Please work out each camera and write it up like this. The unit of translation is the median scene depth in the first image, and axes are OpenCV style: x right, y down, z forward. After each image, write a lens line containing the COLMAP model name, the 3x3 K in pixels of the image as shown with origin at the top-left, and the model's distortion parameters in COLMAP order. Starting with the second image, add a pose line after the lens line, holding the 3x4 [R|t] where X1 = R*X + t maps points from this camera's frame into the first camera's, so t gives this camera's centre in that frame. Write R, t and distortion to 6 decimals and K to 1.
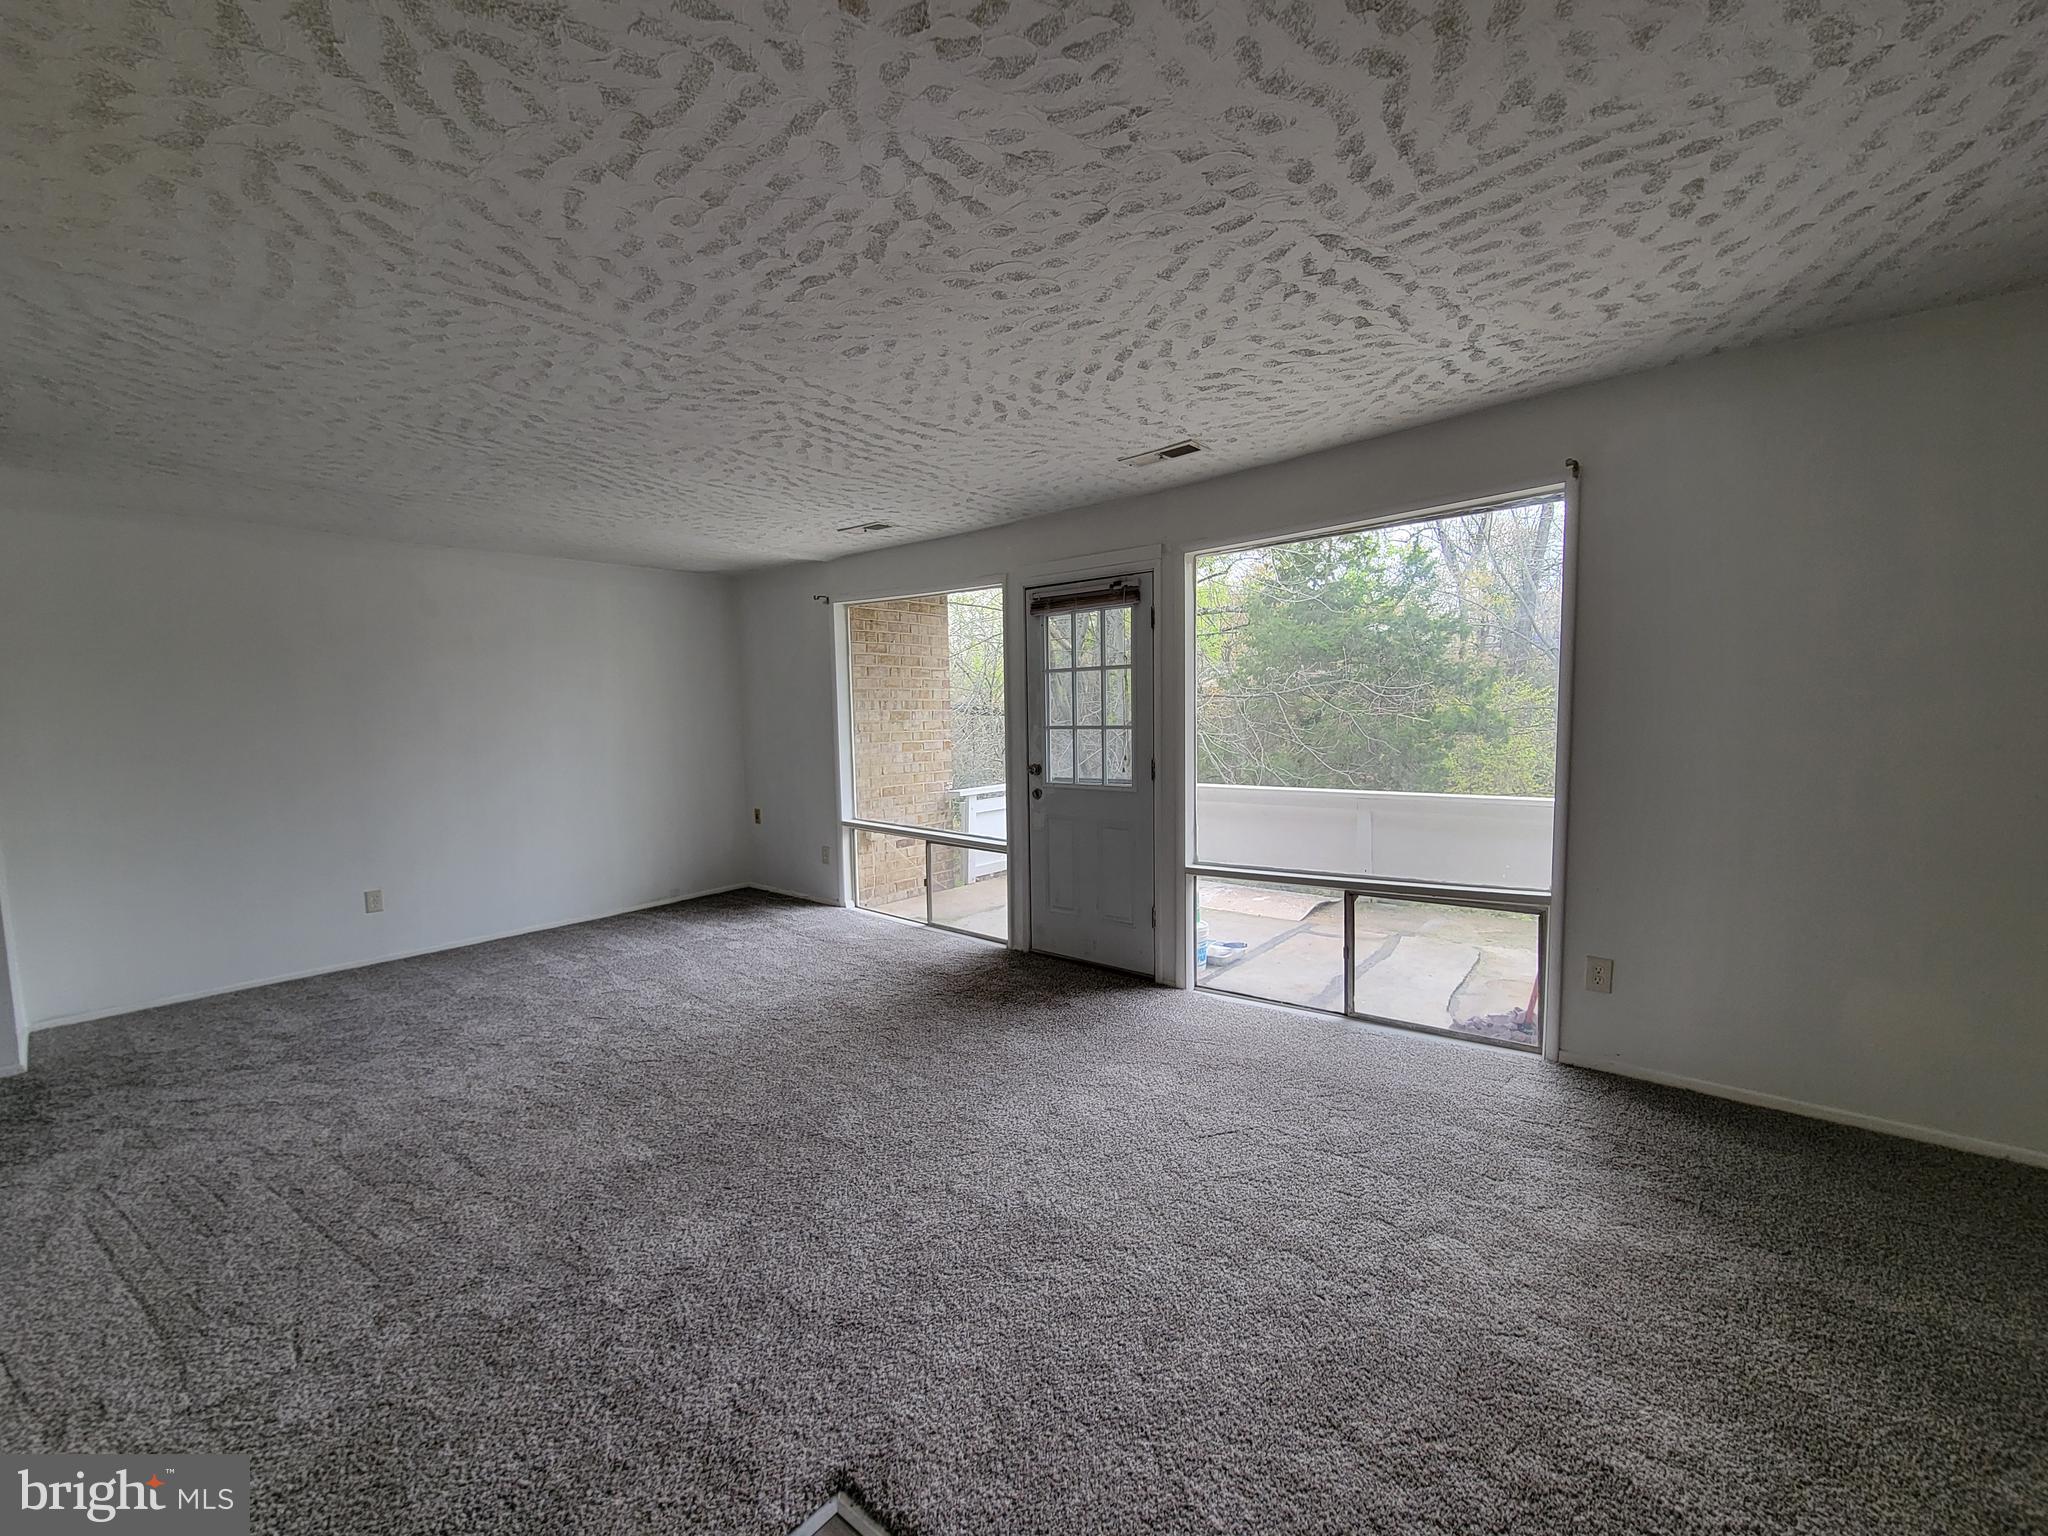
lens RADIAL K [[837.5, 0, 1014.6], [0, 837.5, 784.8], [0, 0, 1]] dist [-0.001391, 0.000997]
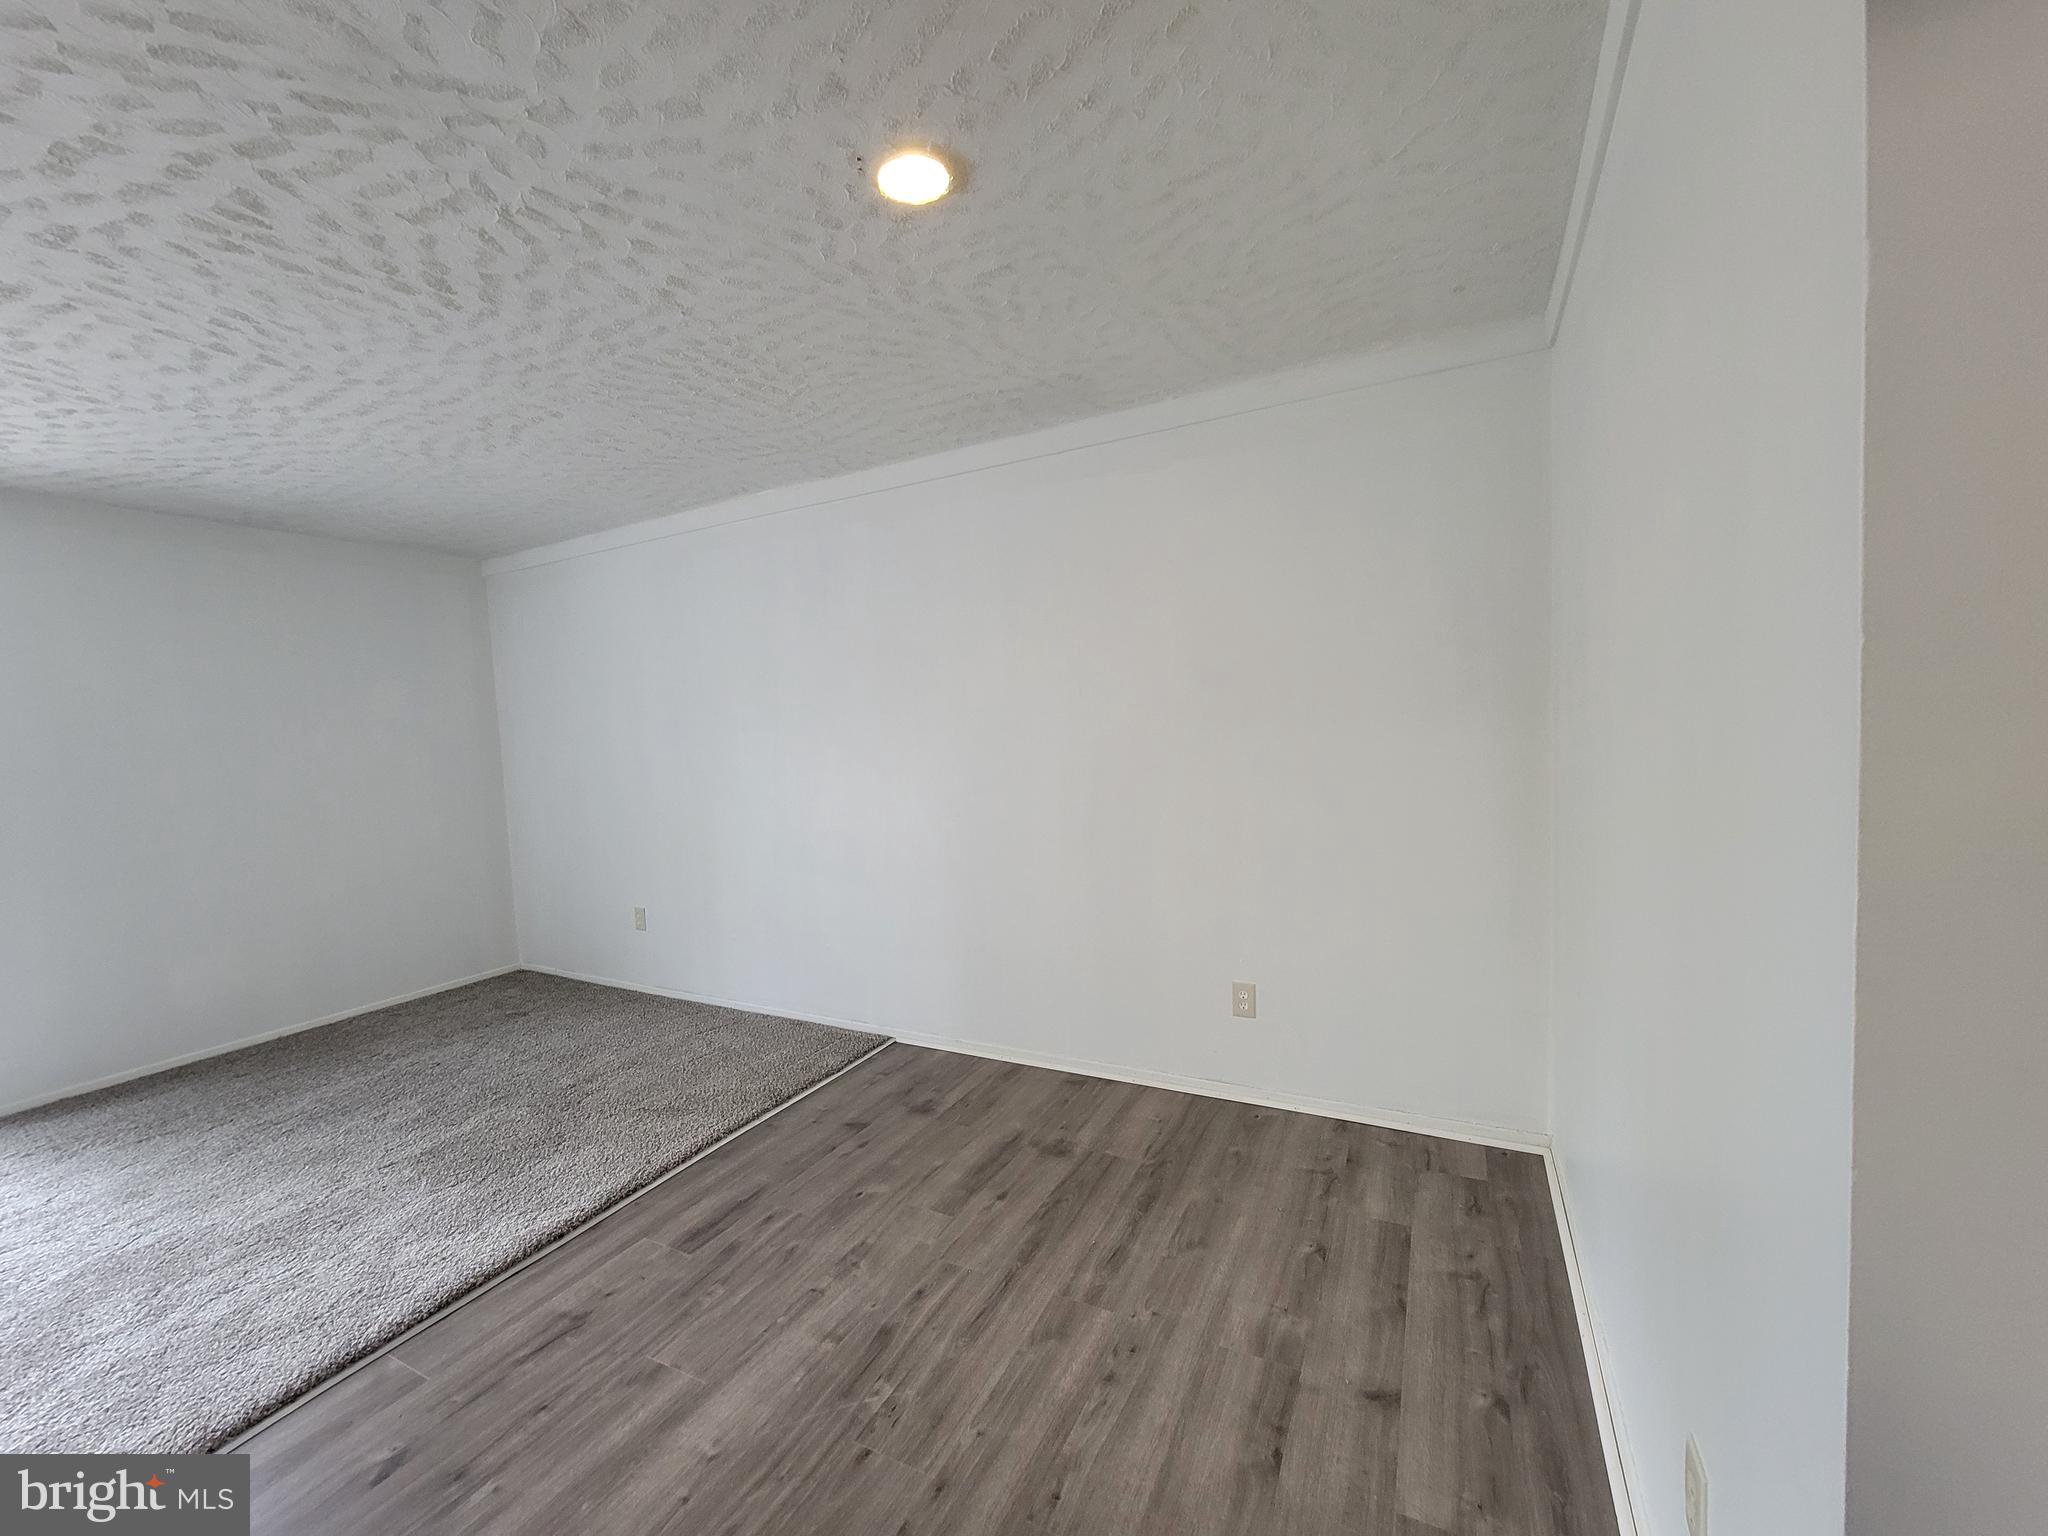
lens RADIAL K [[837.5, 0, 1020.2], [0, 837.5, 779.0], [0, 0, 1]] dist [-0.001391, 0.000997]
pose [[-0.228337, -0.033635, 0.973001, -0.927665], [0.139029, 0.988034, 0.066781, 0.041278], [-0.963604, 0.150524, -0.220928, -0.156730]]
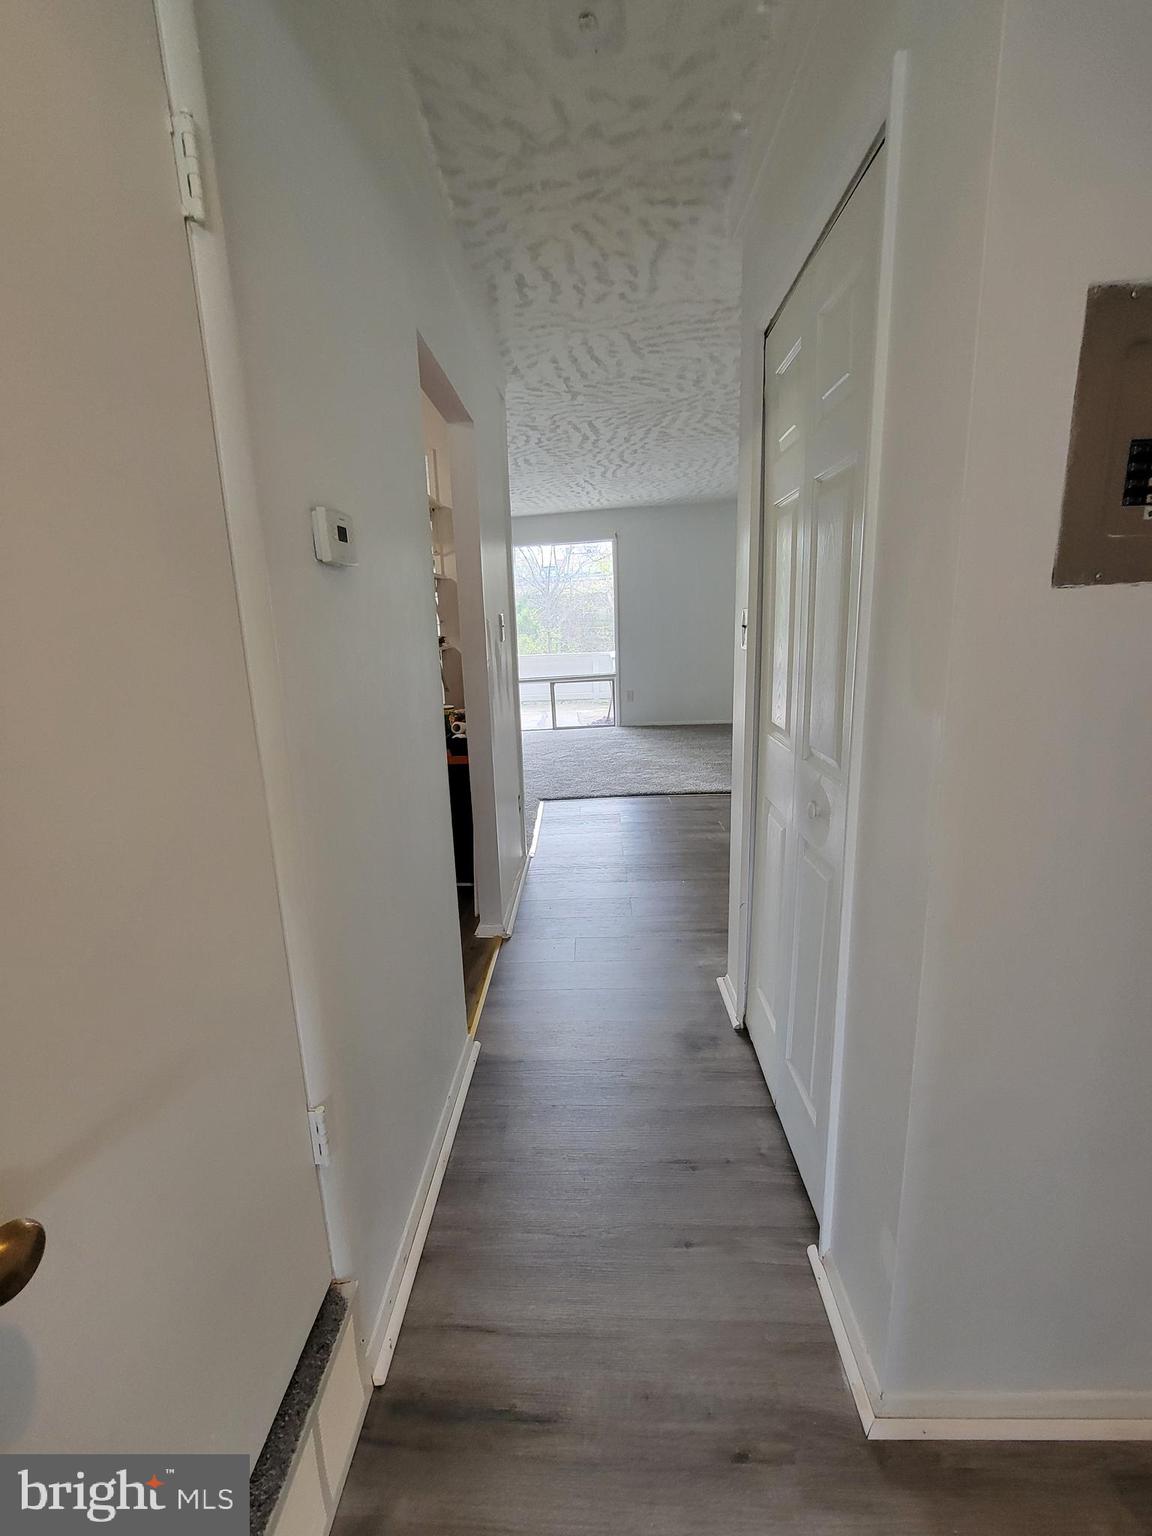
lens RADIAL K [[628.1, 0, 568.1], [0, 628.1, 767.2], [0, 0, 1]] dist [-0.001391, 0.000997]
pose [[0.775052, -0.157729, 0.611896, -1.604852], [0.075292, 0.984499, 0.158407, 0.147070], [-0.627396, -0.076702, 0.774913, -1.203241]]
